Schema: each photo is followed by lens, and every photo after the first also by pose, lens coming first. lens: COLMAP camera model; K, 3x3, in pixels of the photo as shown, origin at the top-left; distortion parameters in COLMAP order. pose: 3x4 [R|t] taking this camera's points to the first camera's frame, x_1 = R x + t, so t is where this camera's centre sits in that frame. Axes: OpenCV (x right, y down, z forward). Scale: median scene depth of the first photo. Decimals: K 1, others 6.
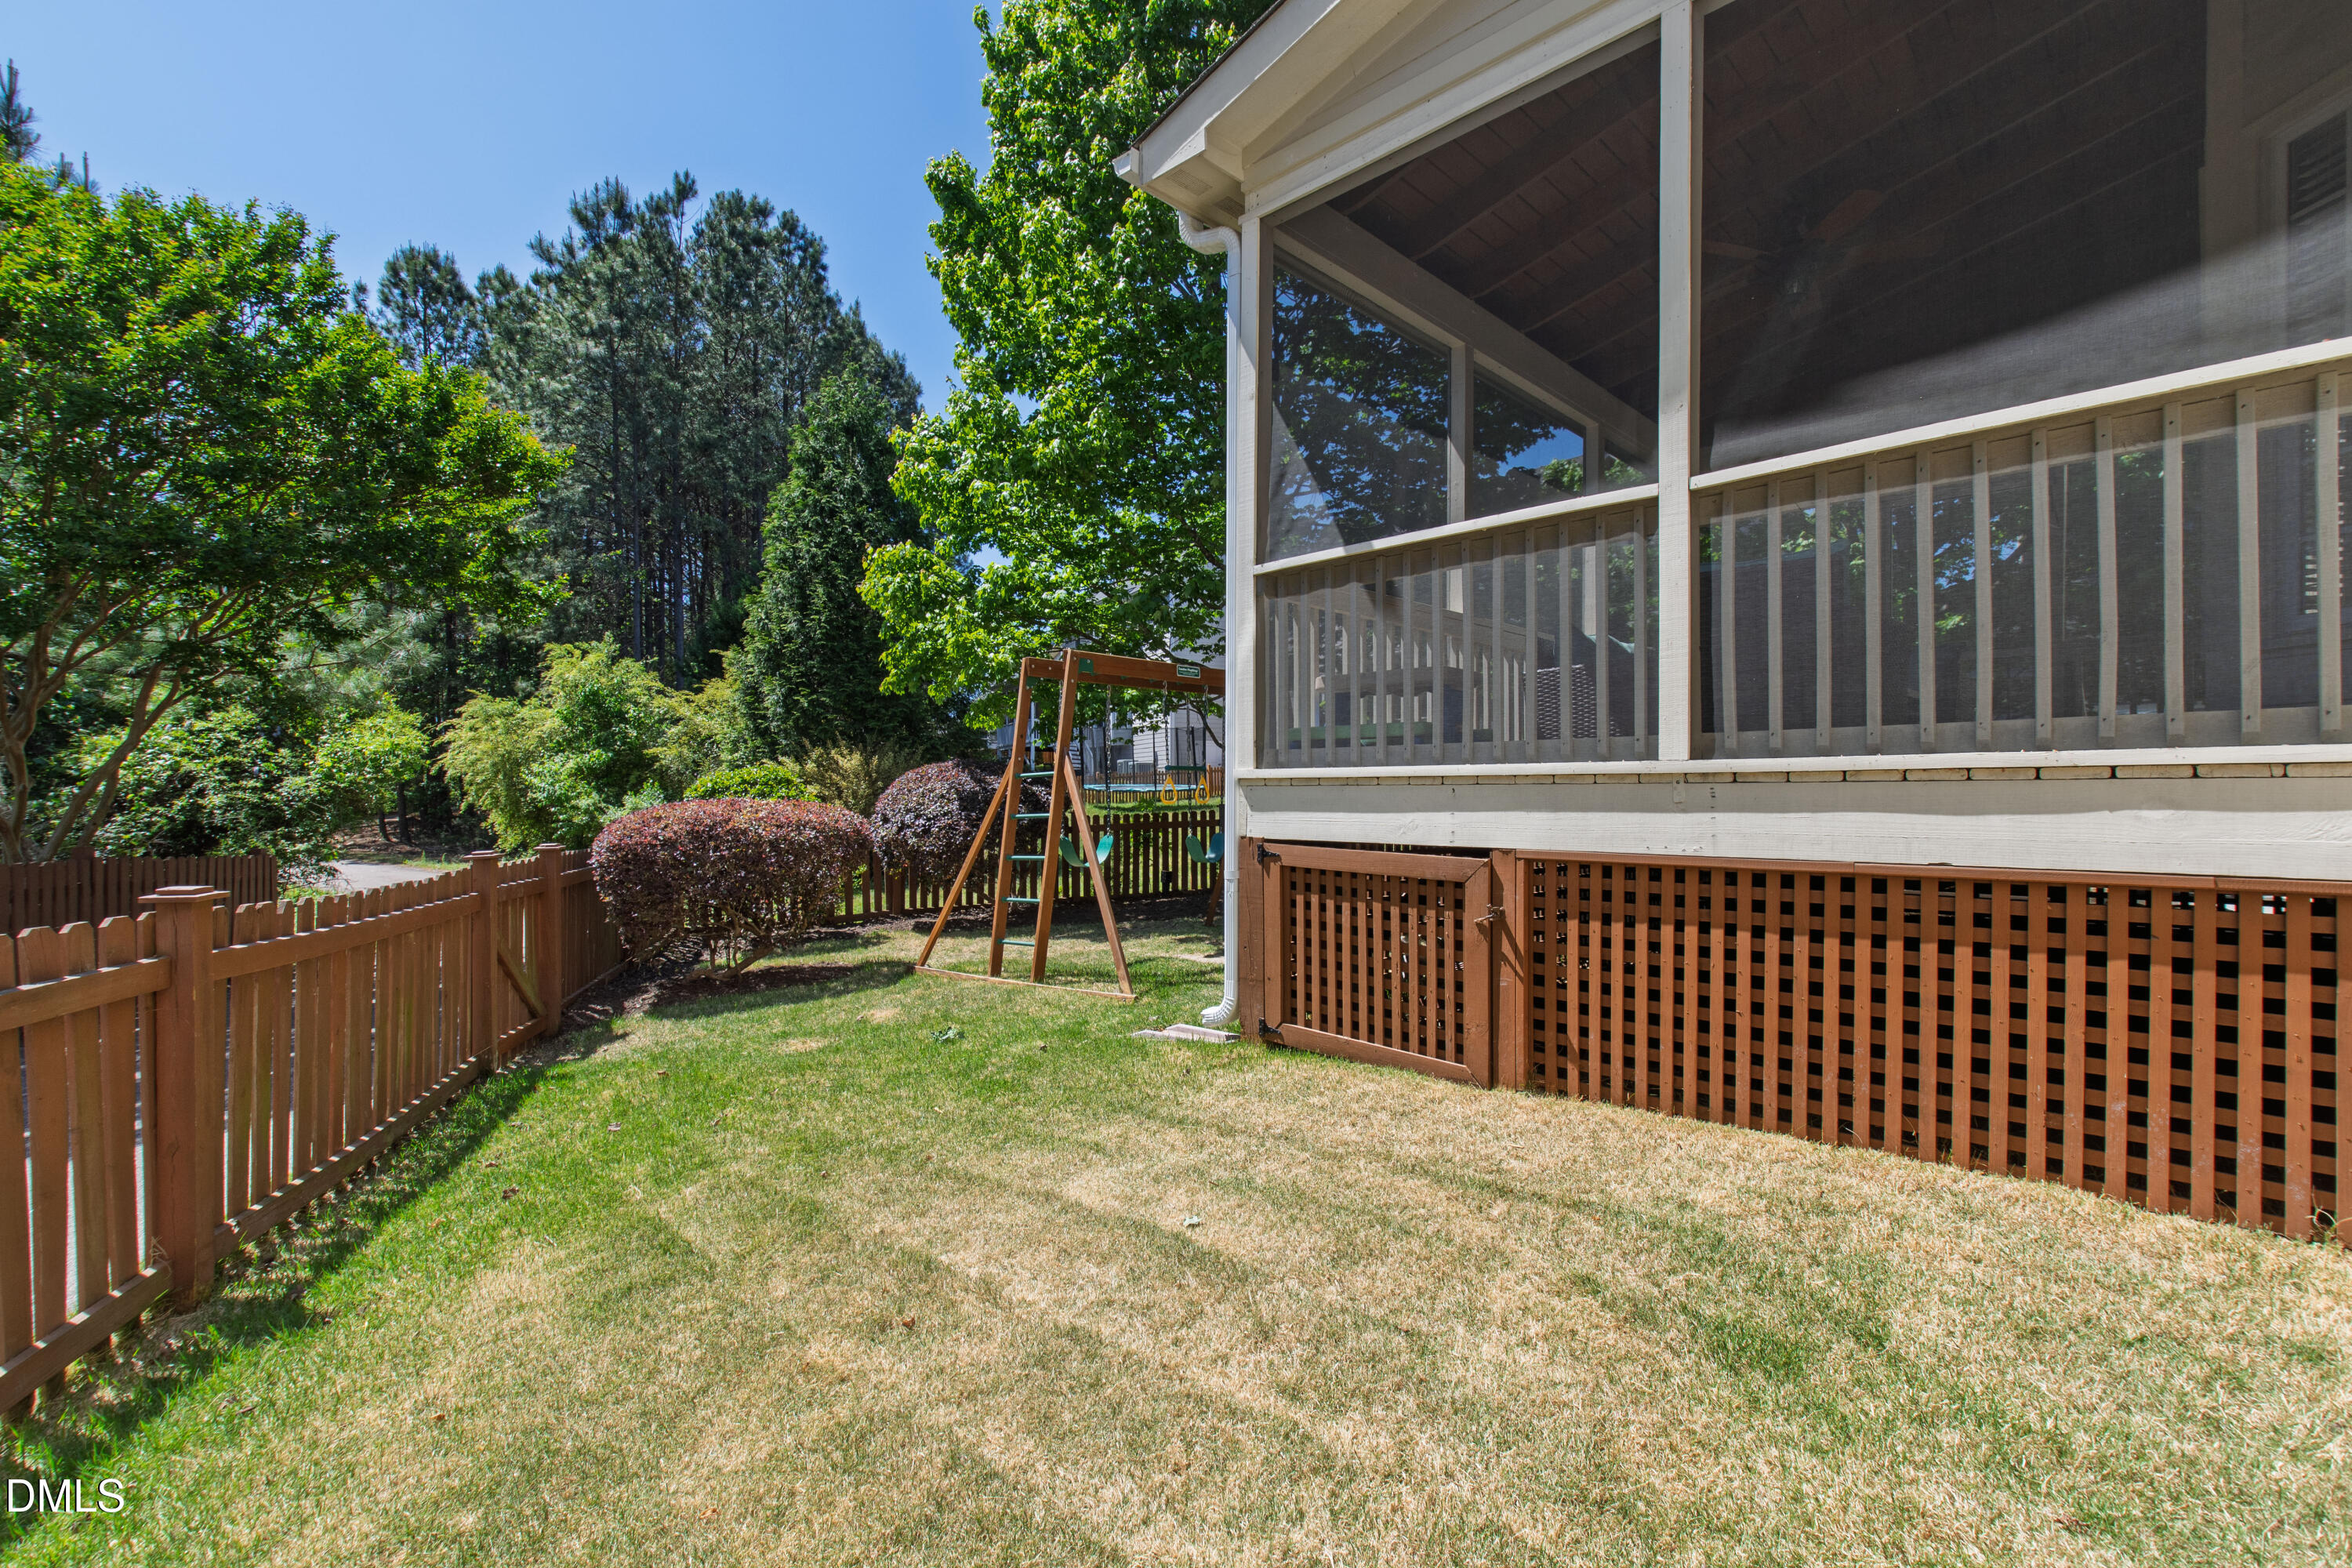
lens RADIAL K [[1064.3, 0, 1209.2], [0, 1064.3, 796.6], [0, 0, 1]] dist [-0.009314, 0.001360]
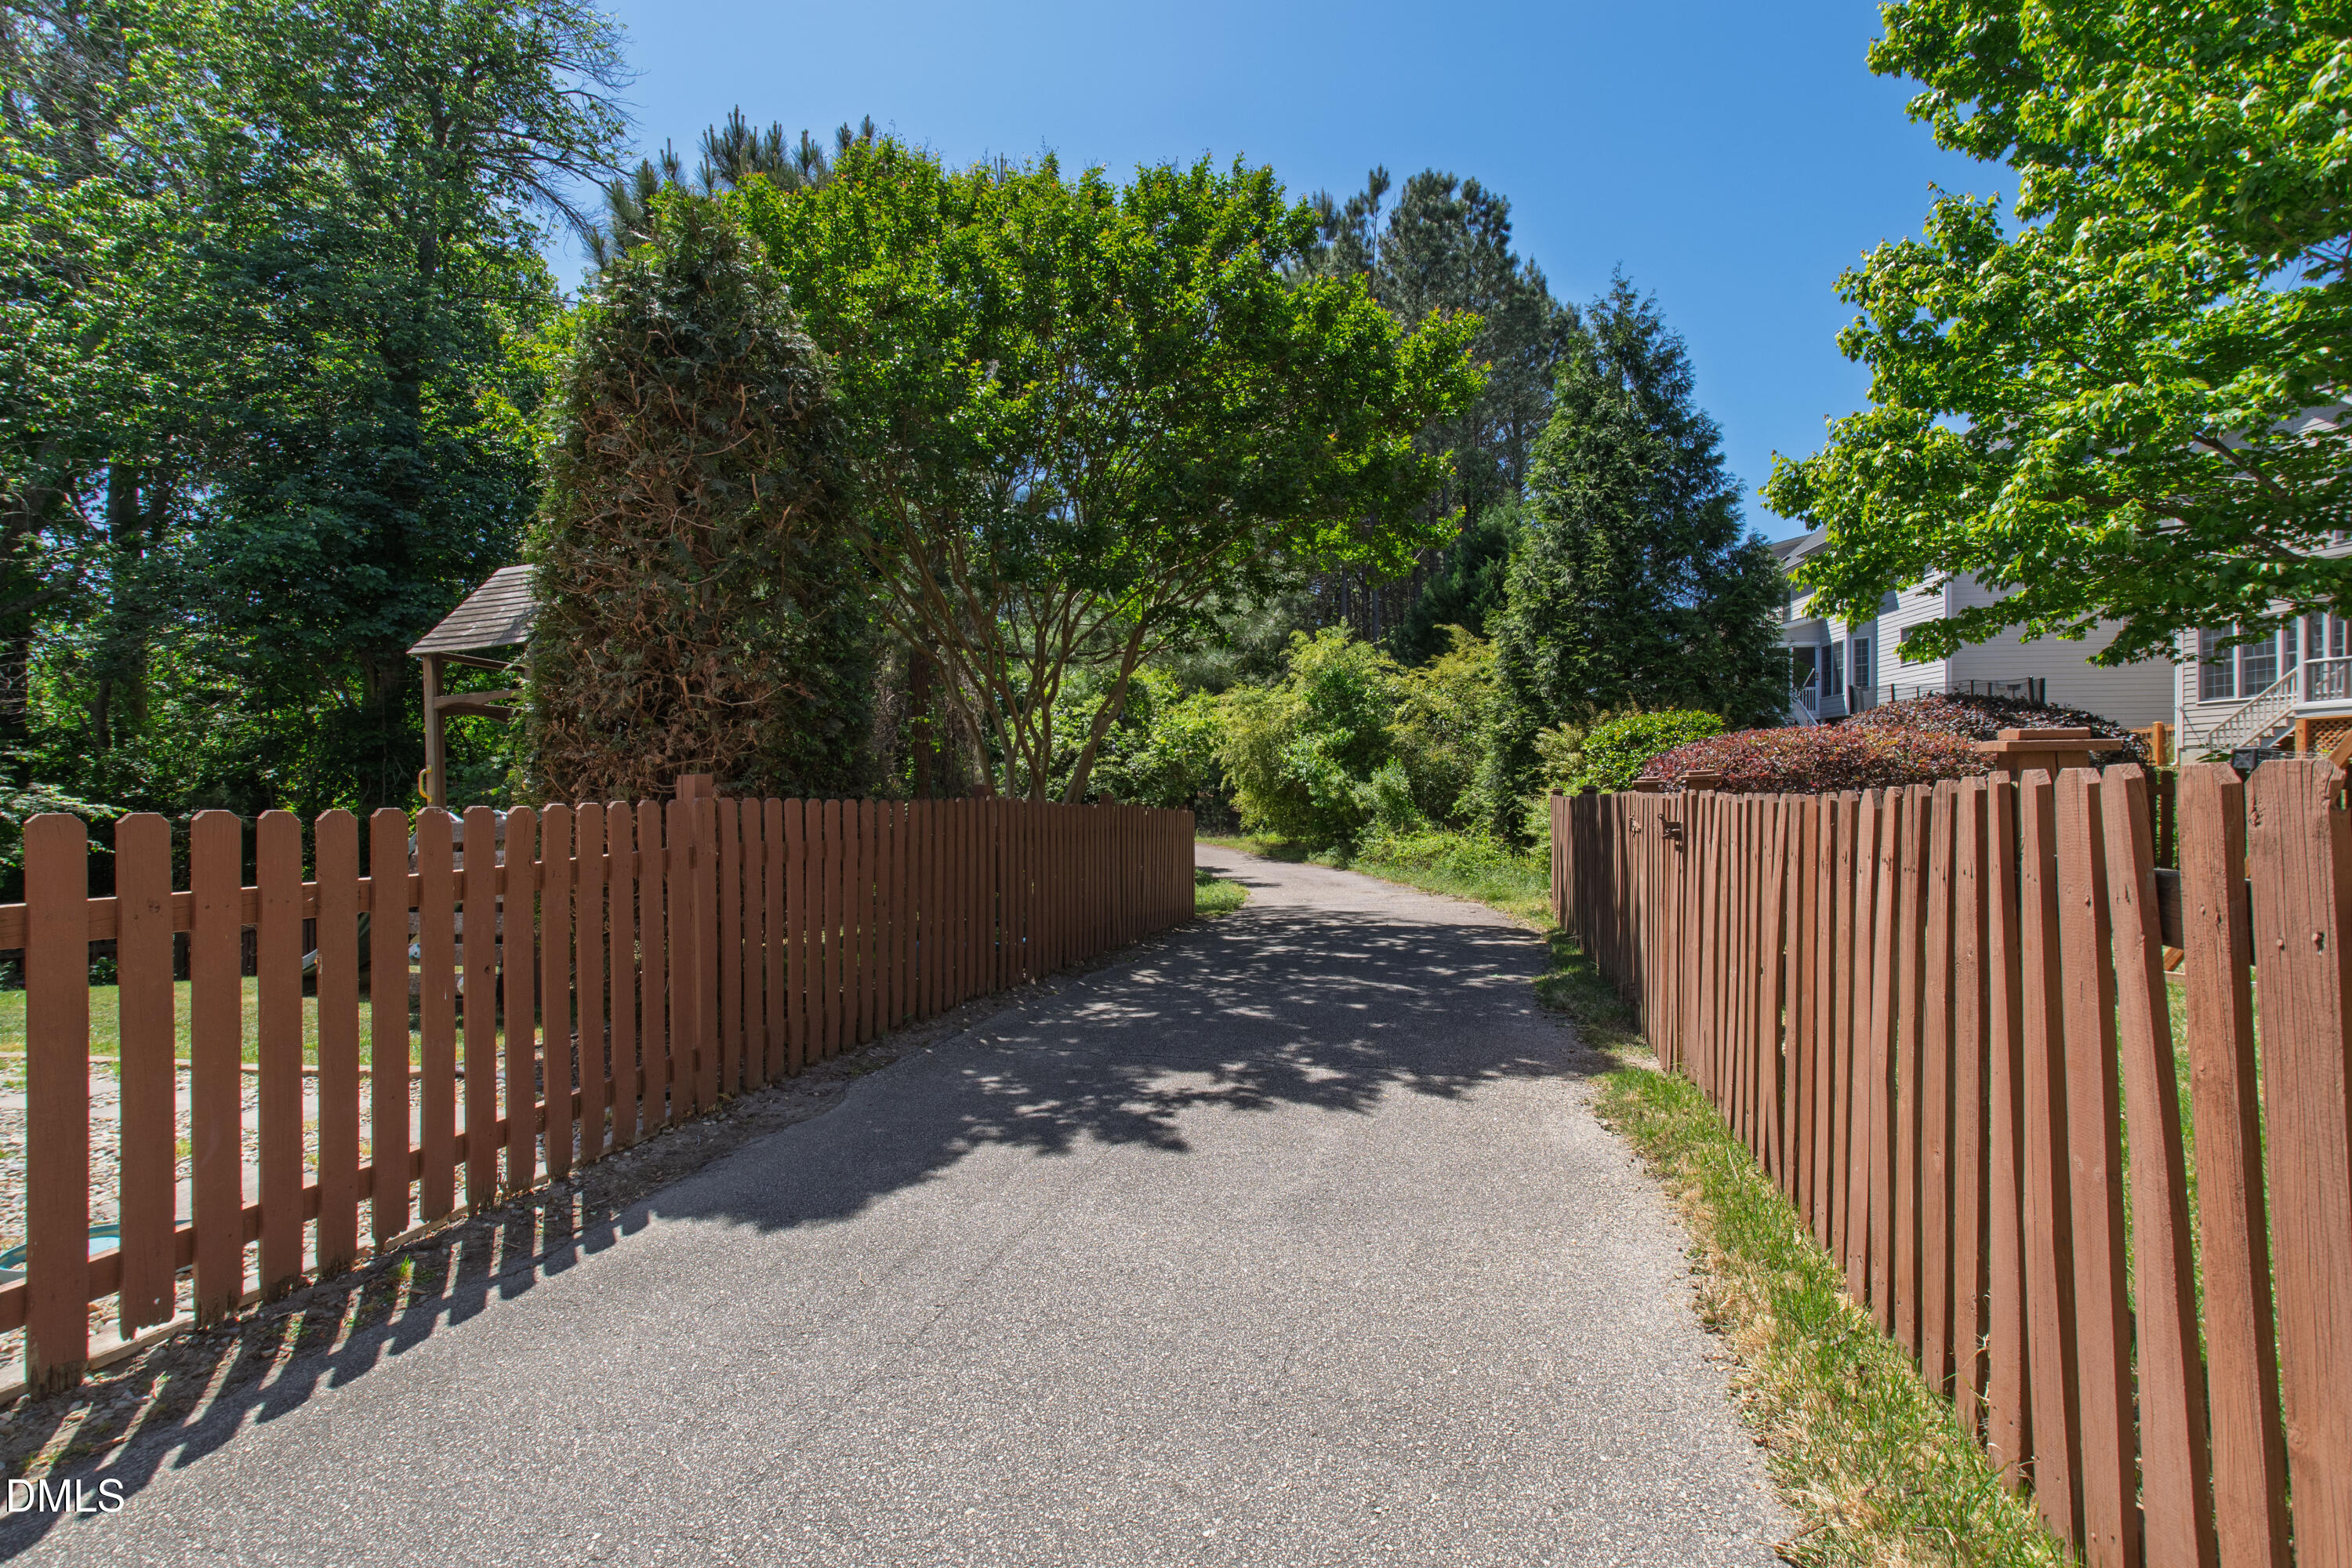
lens RADIAL K [[1064.3, 0, 1138.4], [0, 1064.3, 793.1], [0, 0, 1]] dist [-0.009314, 0.001360]
pose [[0.819849, -0.002064, -0.572576, -0.146985], [0.003320, 0.999994, 0.001149, 0.016723], [0.572570, -0.002843, 0.819851, 0.038924]]
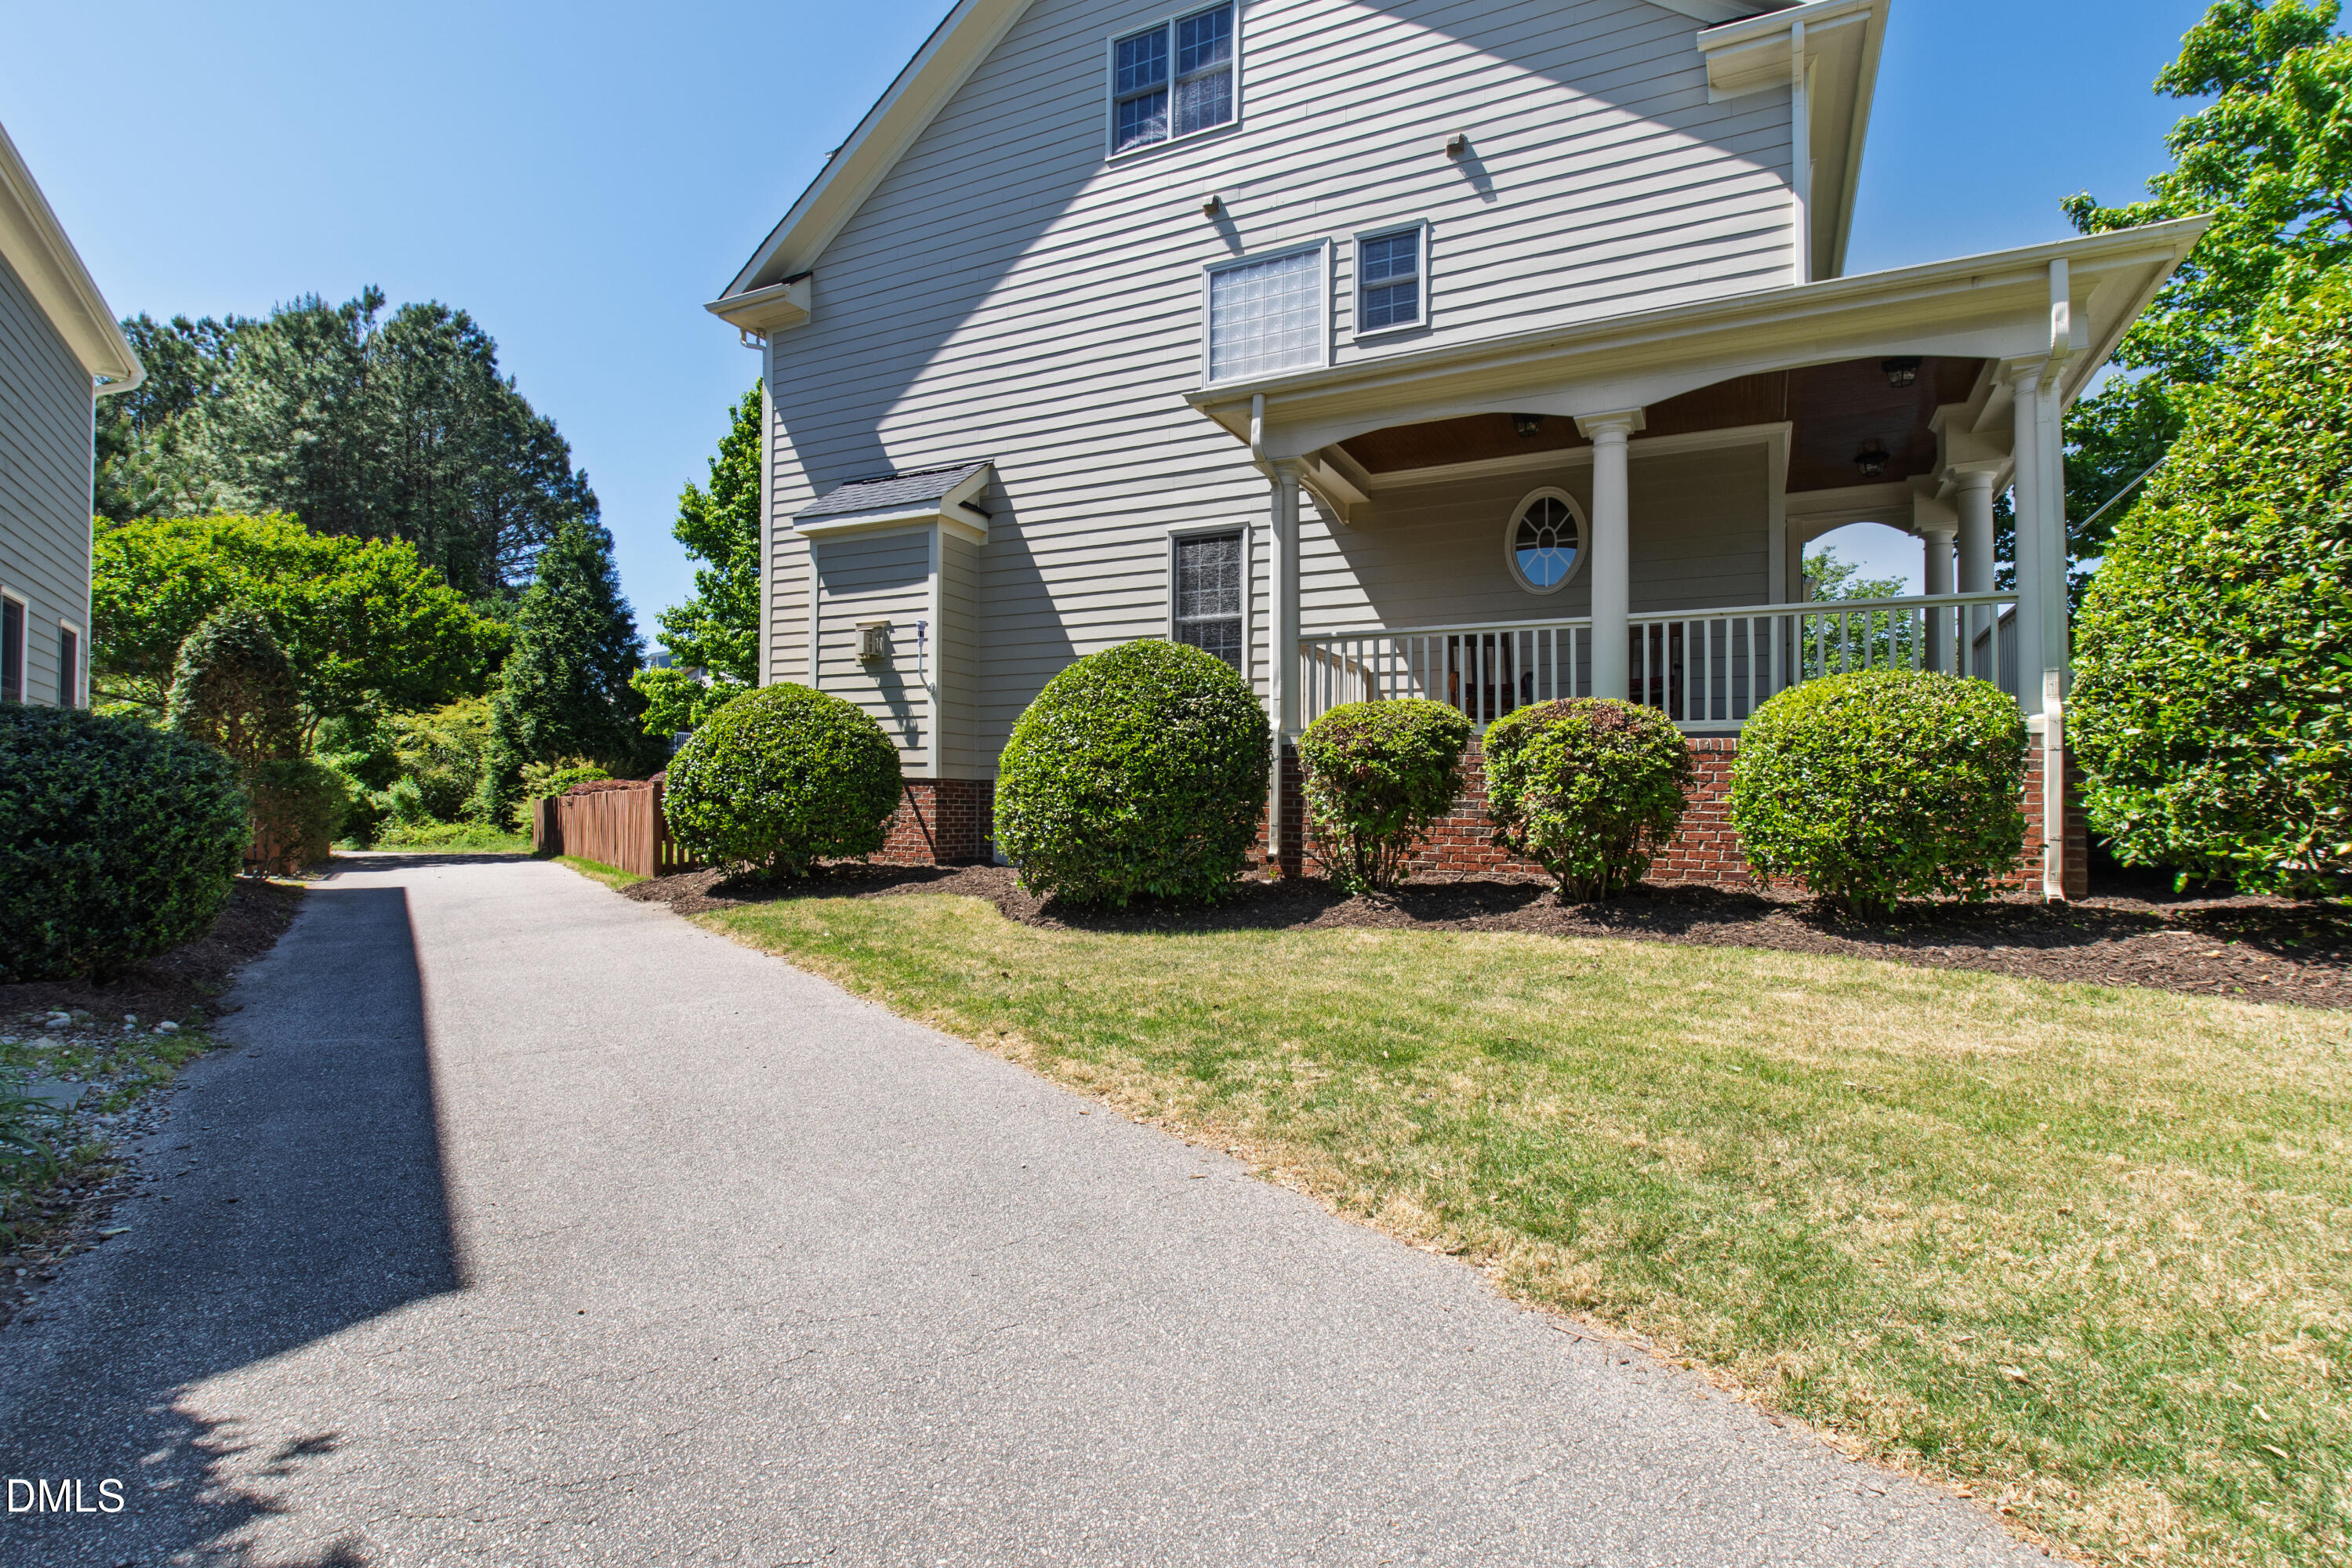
lens RADIAL K [[1064.3, 0, 1289.0], [0, 1064.3, 800.8], [0, 0, 1]] dist [-0.009314, 0.001360]
pose [[0.923498, 0.009825, 0.383477, 0.038731], [-0.007678, 0.999945, -0.007128, 0.021930], [-0.383526, 0.003639, 0.923523, -0.802876]]
